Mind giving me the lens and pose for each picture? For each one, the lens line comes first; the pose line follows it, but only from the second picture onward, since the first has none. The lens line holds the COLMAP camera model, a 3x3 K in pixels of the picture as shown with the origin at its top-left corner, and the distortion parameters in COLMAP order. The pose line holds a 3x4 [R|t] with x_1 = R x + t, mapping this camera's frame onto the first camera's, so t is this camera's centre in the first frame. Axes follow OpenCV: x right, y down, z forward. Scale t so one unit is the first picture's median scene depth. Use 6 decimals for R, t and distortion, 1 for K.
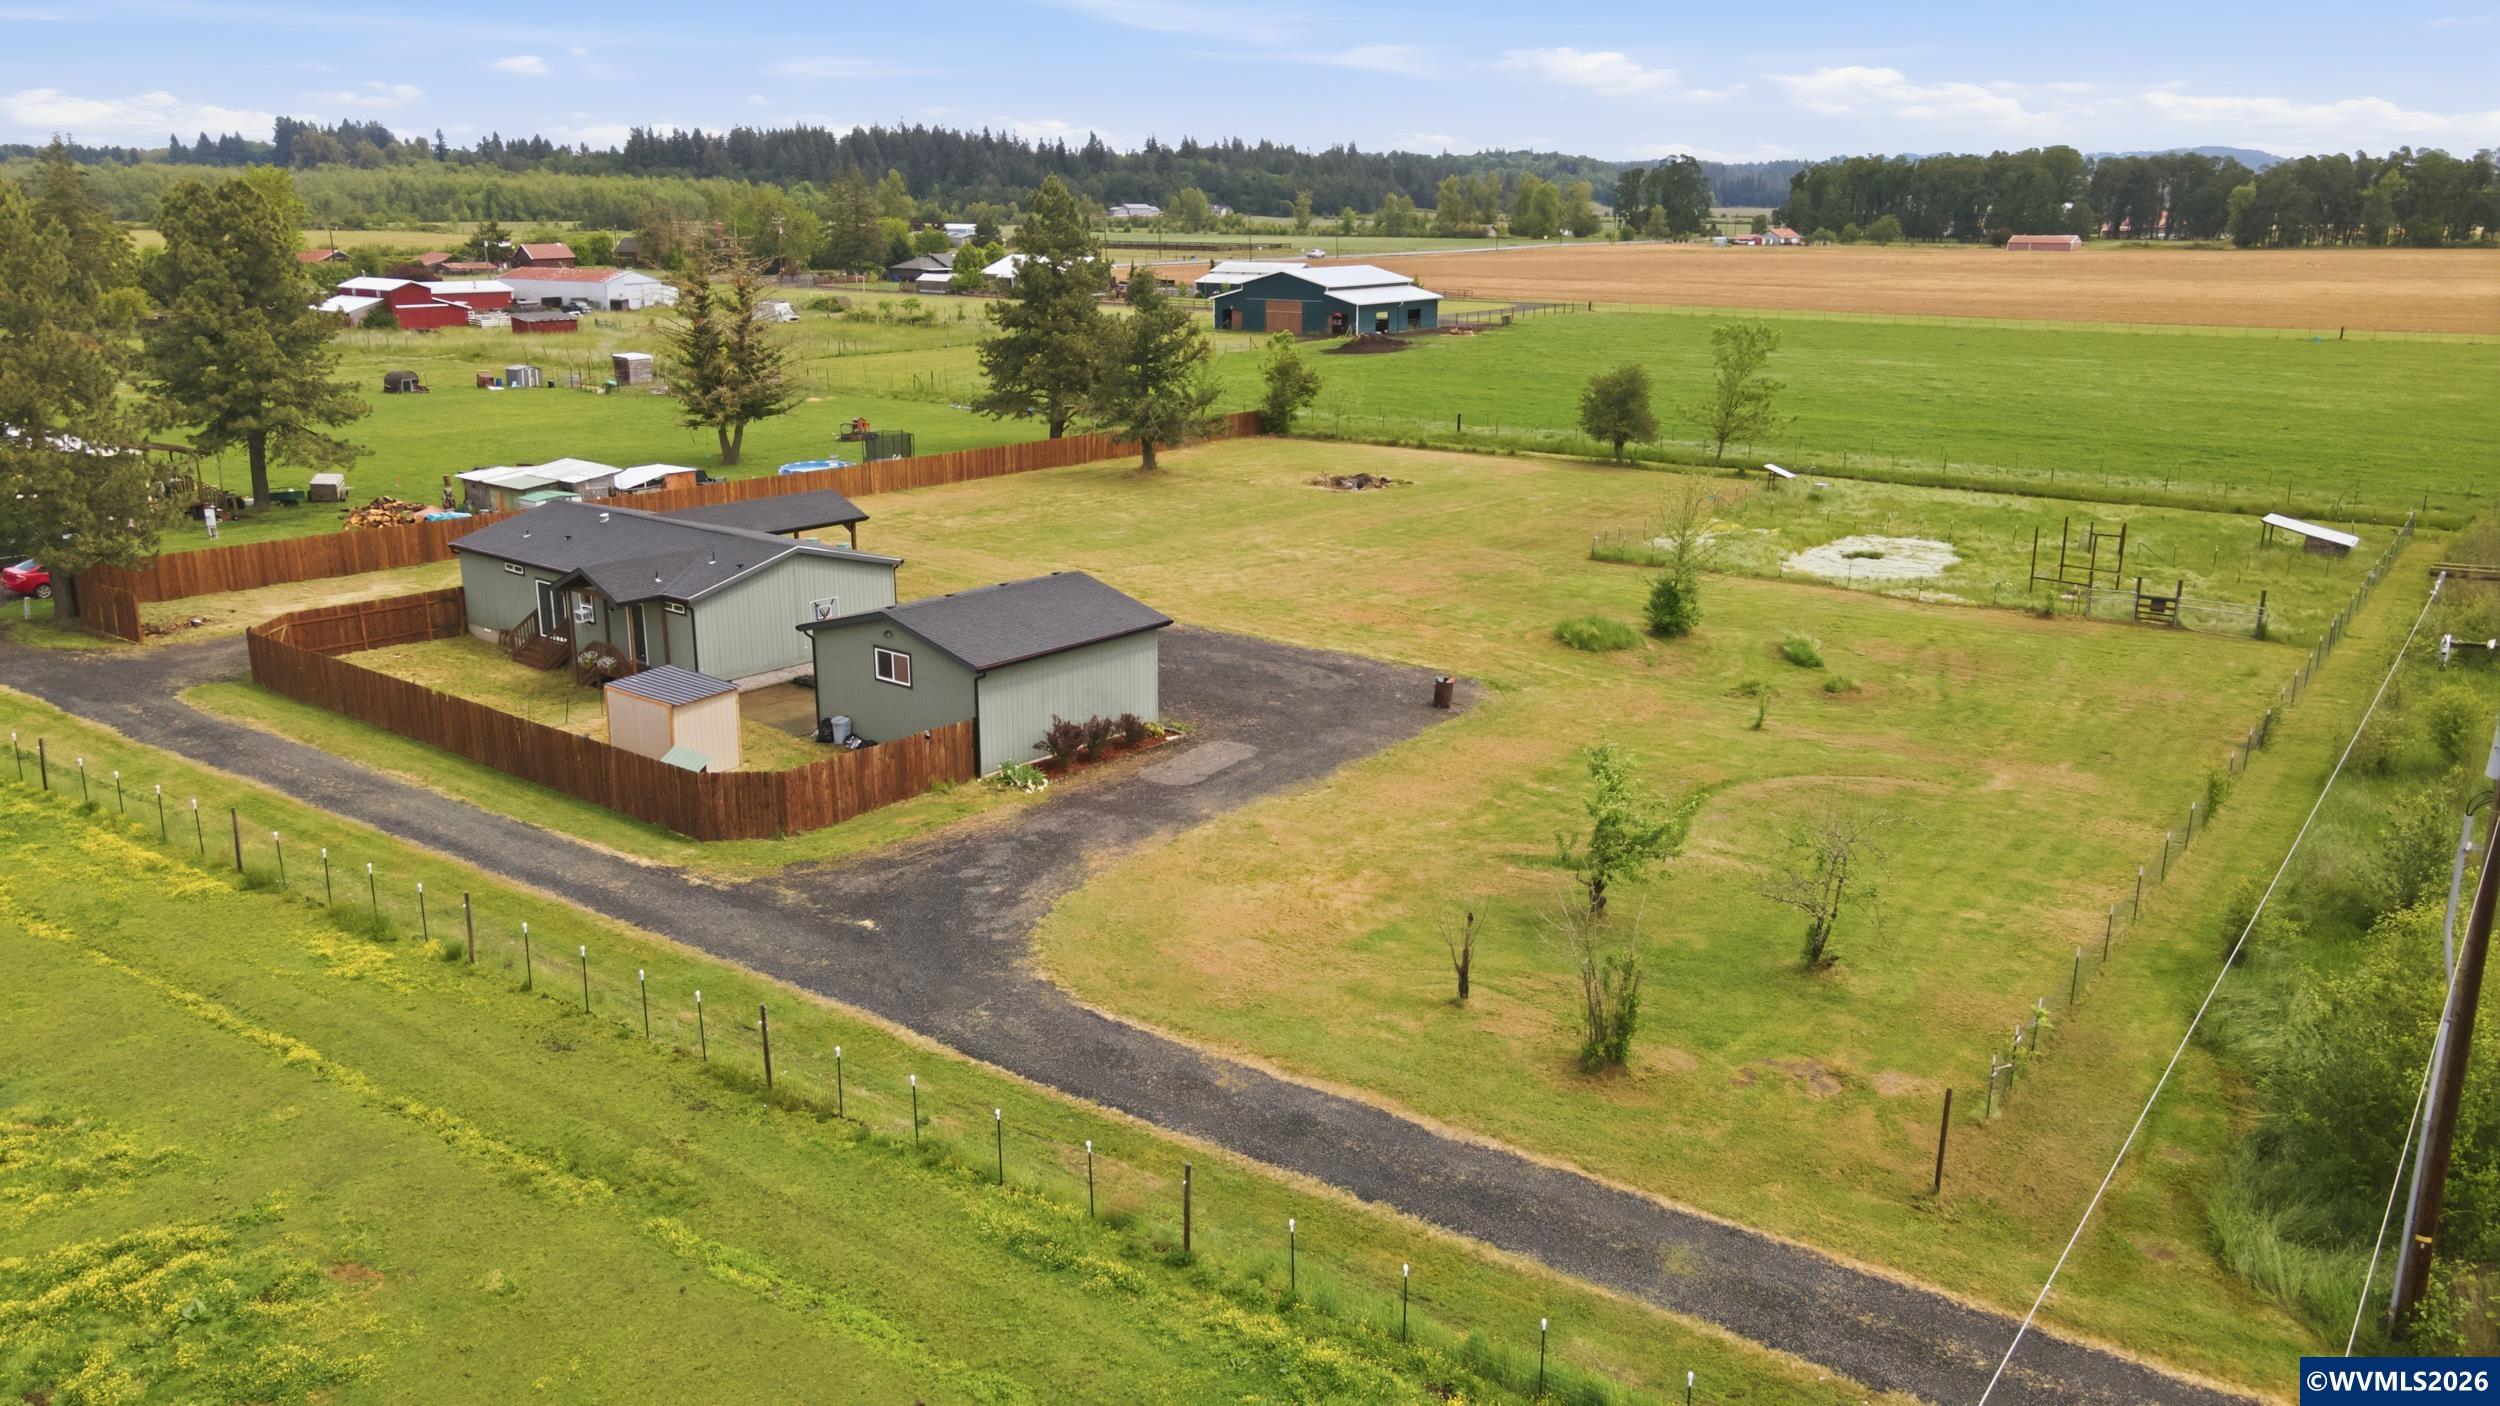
lens RADIAL K [[1818.6, 0, 1235.5], [0, 1818.6, 736.2], [0, 0, 1]] dist [0.012757, 0.045975]
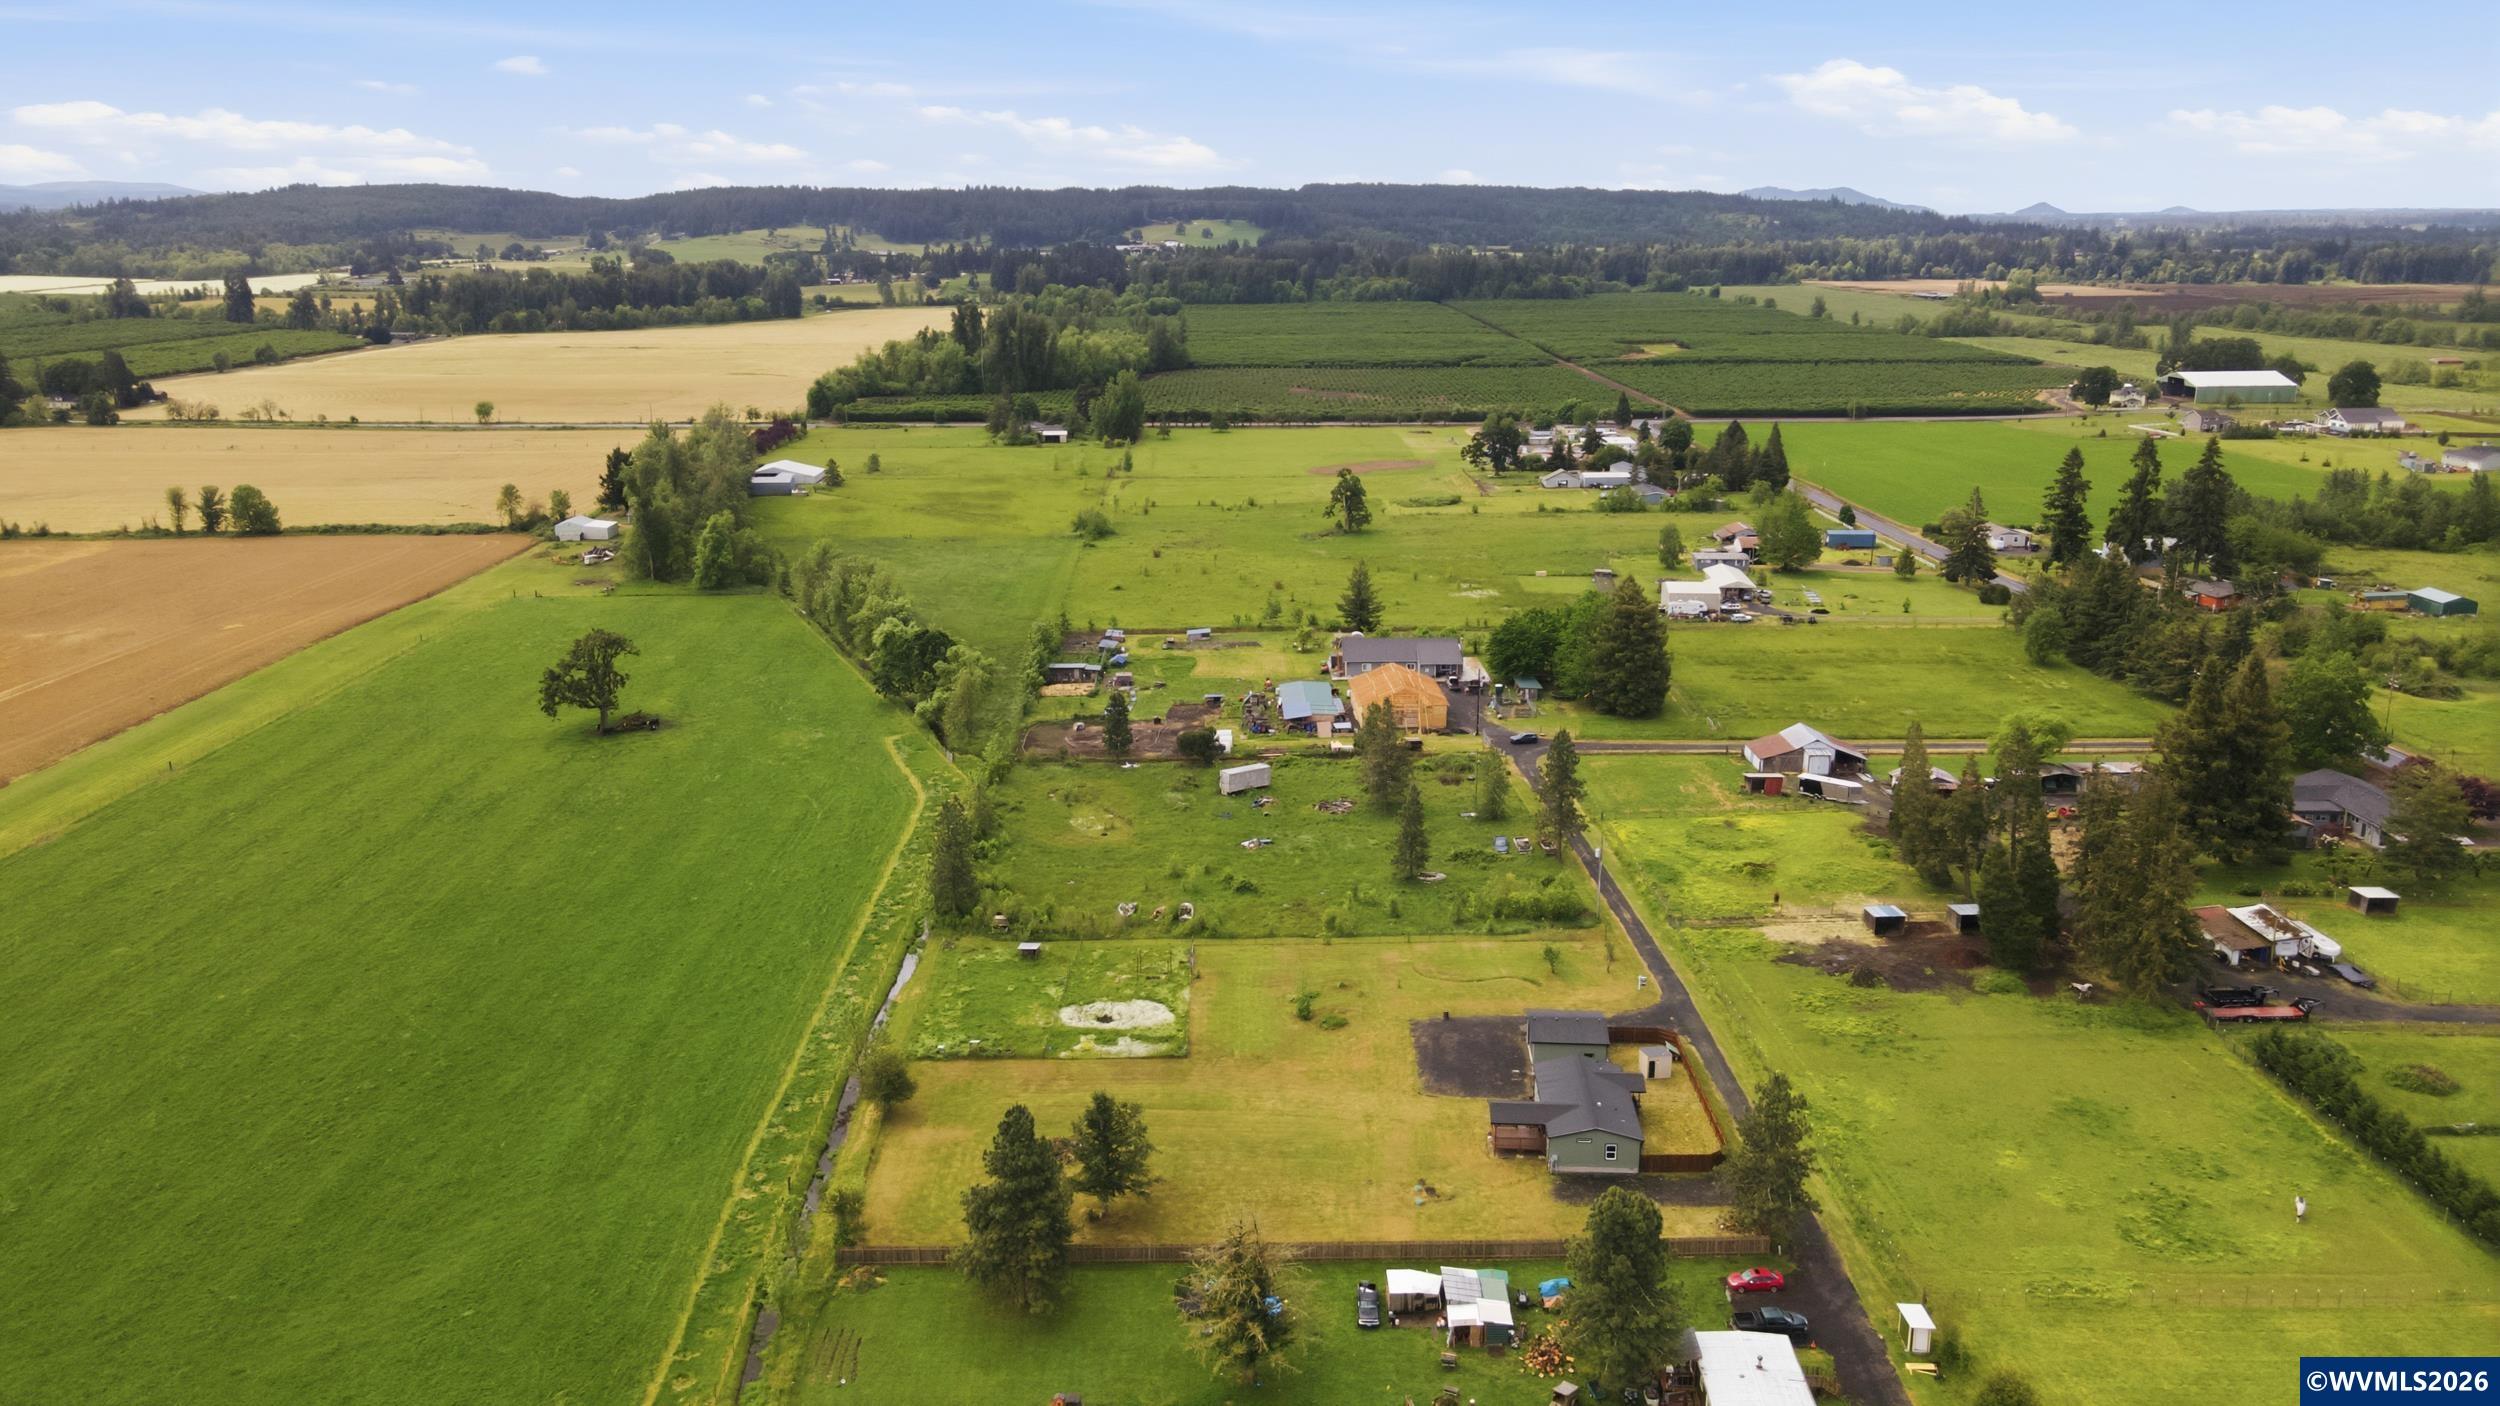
lens RADIAL K [[1818.6, 0, 1235.5], [0, 1818.6, 736.2], [0, 0, 1]] dist [0.012757, 0.045975]
pose [[-0.600917, -0.225991, 0.766699, -1.959848], [0.223184, 0.873610, 0.432429, -1.871707], [-0.767521, 0.430969, -0.474529, 2.475093]]
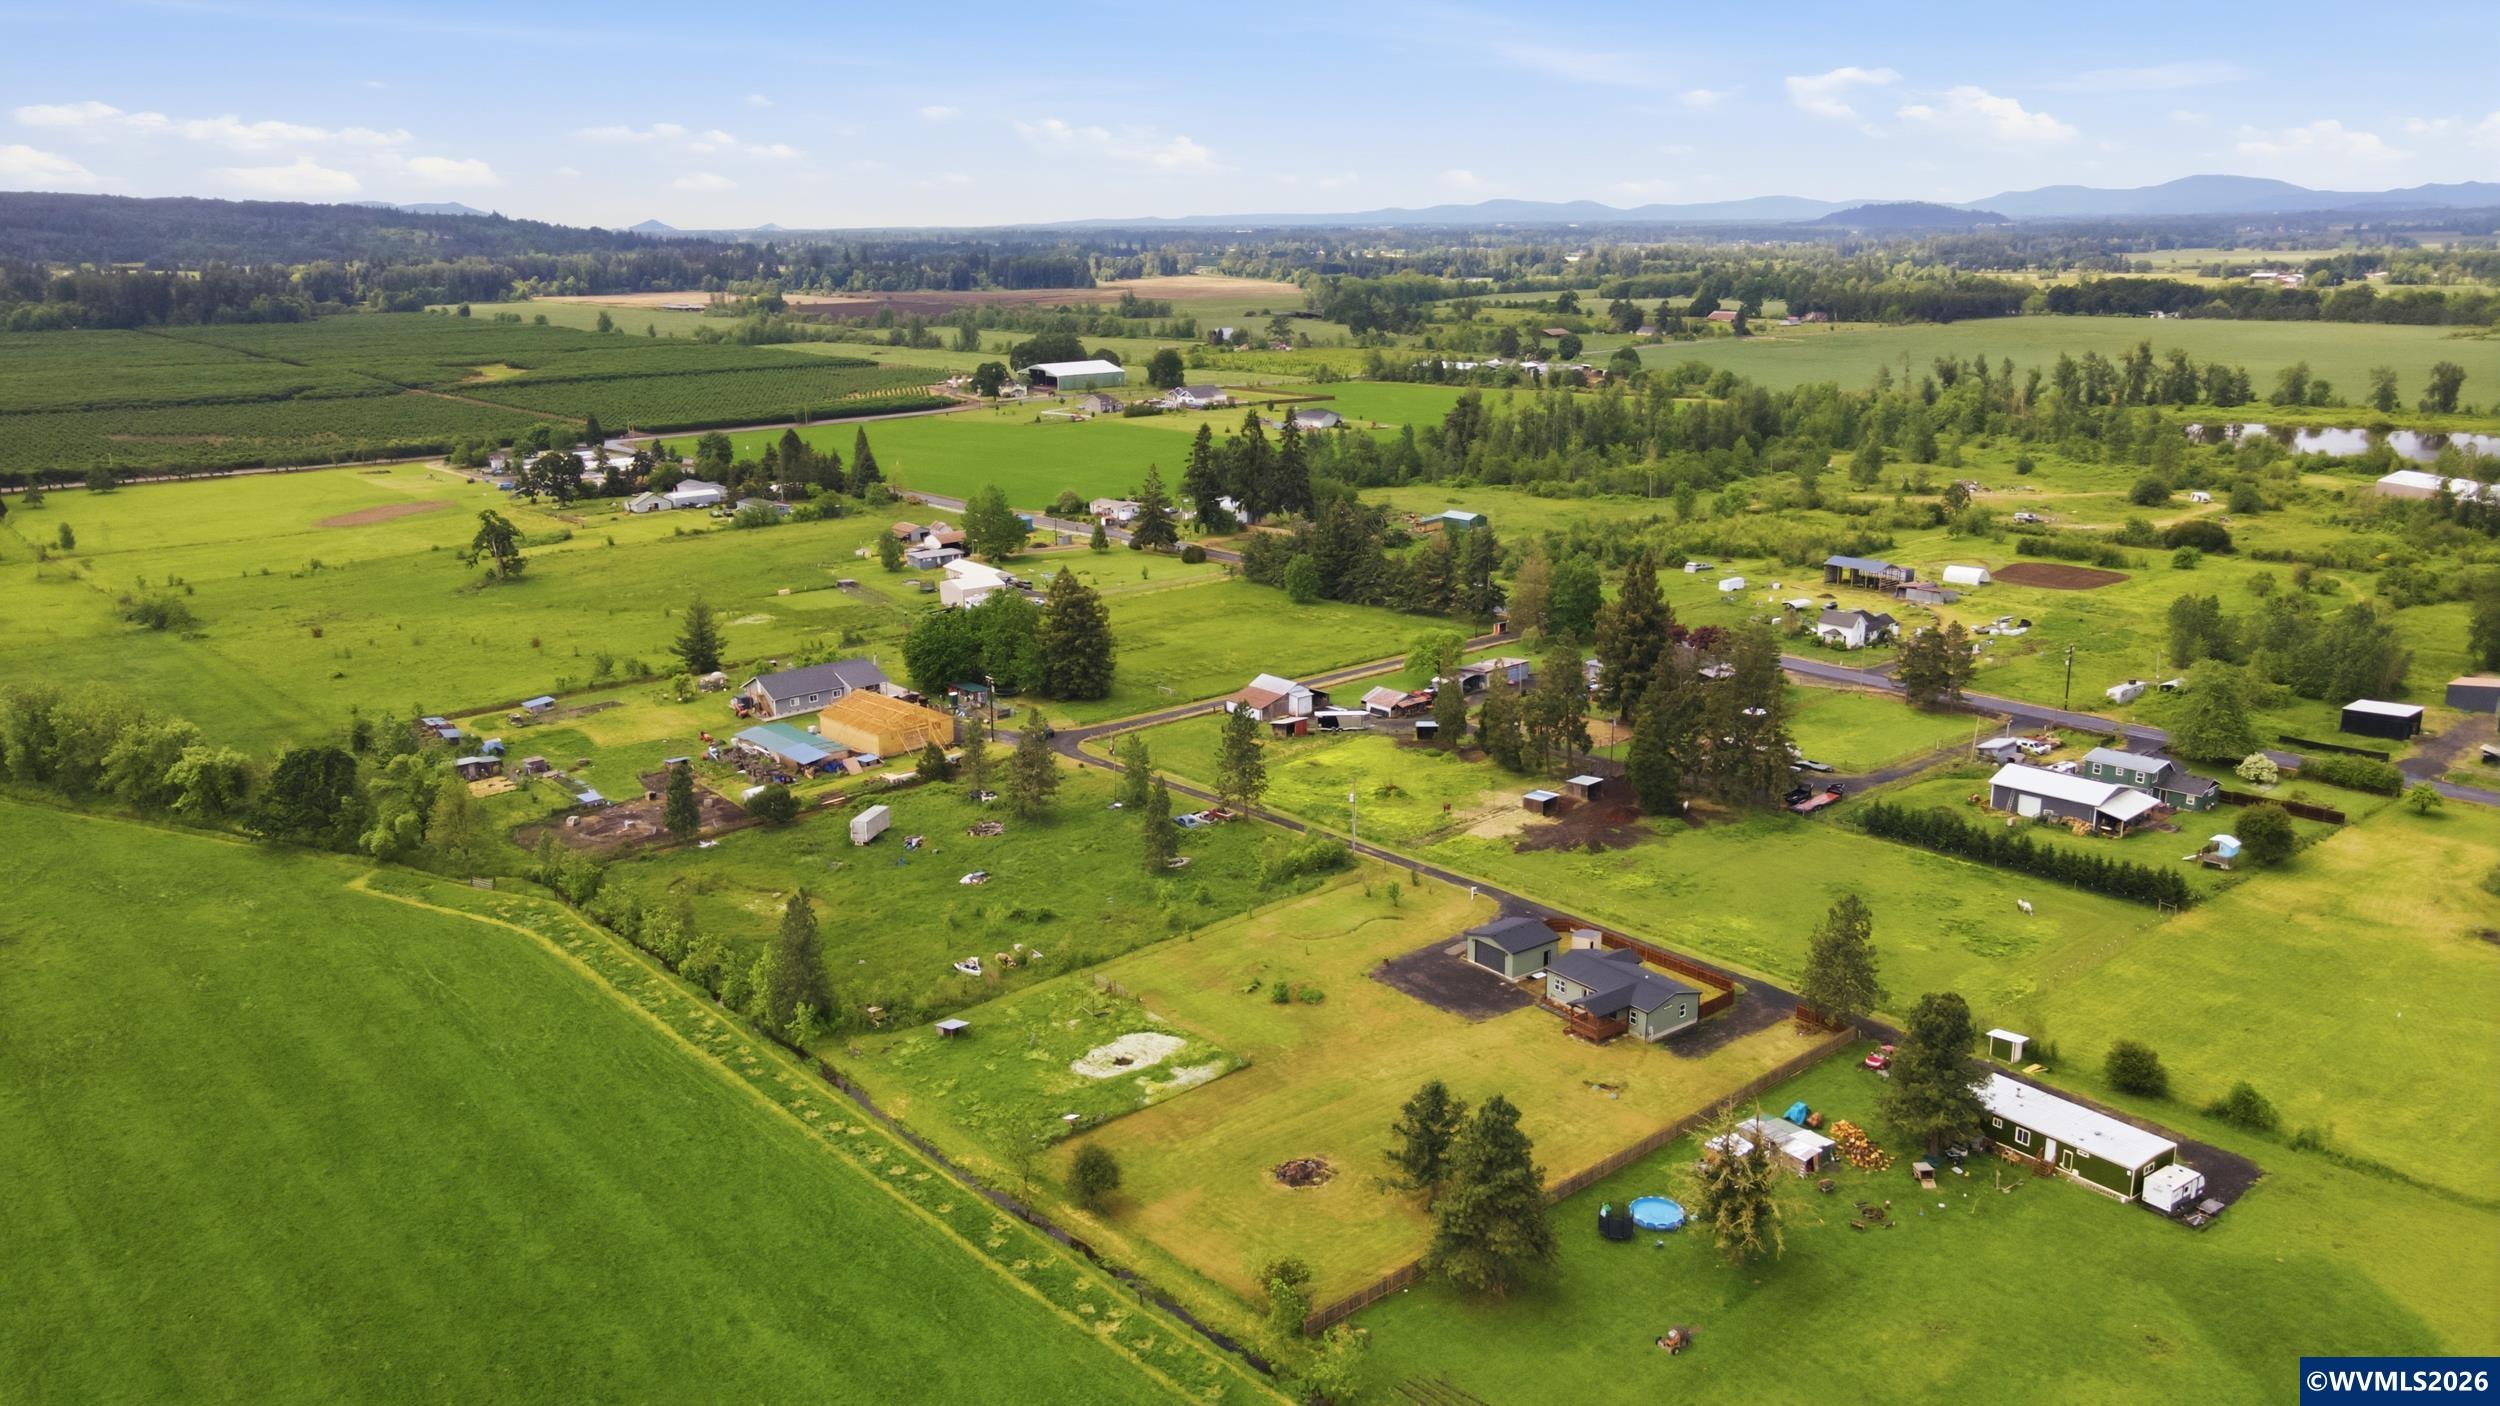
lens RADIAL K [[1821.0, 0, 1235.2], [0, 1821.0, 694.9], [0, 0, 1]] dist [0.048314, 0.004910]
pose [[-0.975727, -0.050689, 0.213043, -0.307049], [0.066378, 0.858619, 0.508299, -2.161627], [-0.208688, 0.510102, -0.834413, 3.522101]]
